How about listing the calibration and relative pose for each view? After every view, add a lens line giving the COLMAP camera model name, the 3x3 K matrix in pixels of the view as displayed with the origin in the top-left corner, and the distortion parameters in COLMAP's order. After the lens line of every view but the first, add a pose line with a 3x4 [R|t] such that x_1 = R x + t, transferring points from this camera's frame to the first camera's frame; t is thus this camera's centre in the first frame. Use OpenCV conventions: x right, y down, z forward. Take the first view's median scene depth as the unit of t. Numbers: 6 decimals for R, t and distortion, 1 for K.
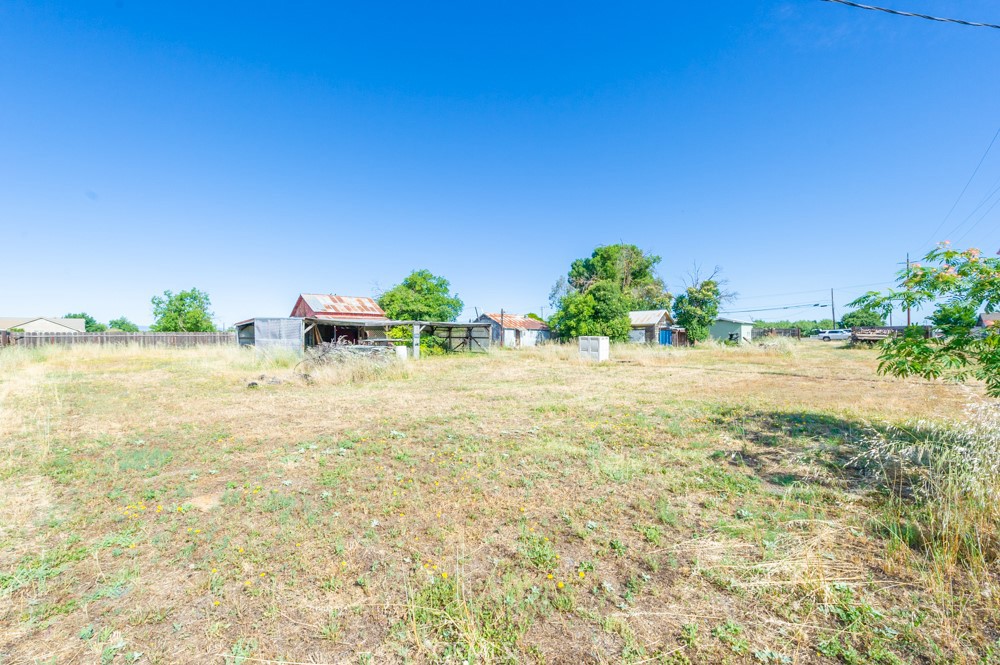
lens RADIAL K [[395.6, 0, 497.9], [0, 395.6, 333.3], [0, 0, 1]] dist [0.008590, -0.001760]
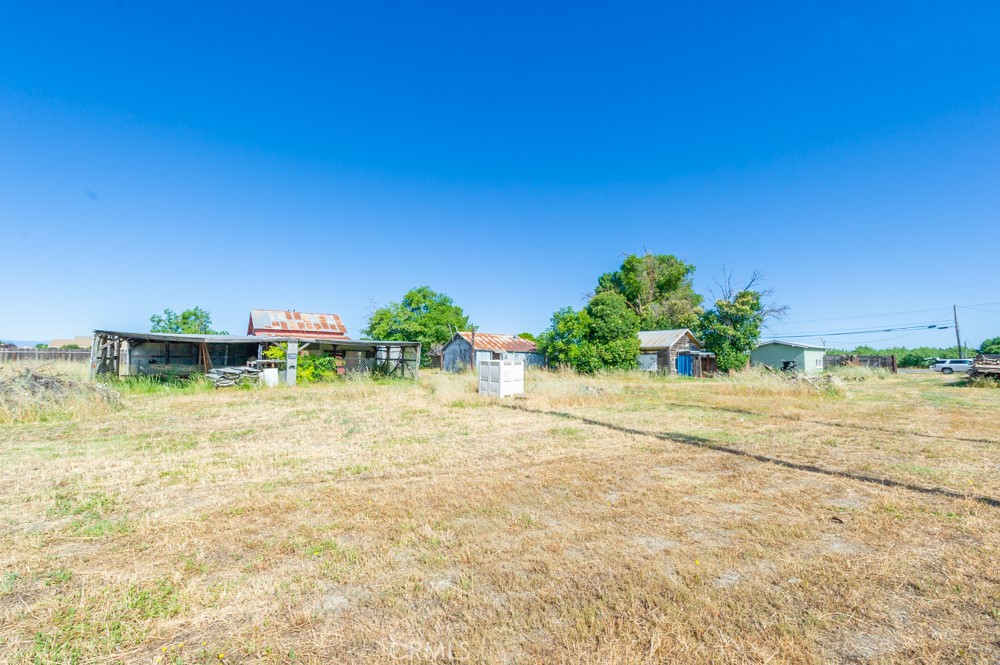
lens RADIAL K [[395.6, 0, 502.3], [0, 395.6, 332.5], [0, 0, 1]] dist [0.008590, -0.001760]
pose [[0.984756, 0.004579, -0.173880, 0.201322], [-0.015401, 0.998023, -0.060939, 0.000835], [0.173257, 0.062688, 0.982880, 0.167880]]
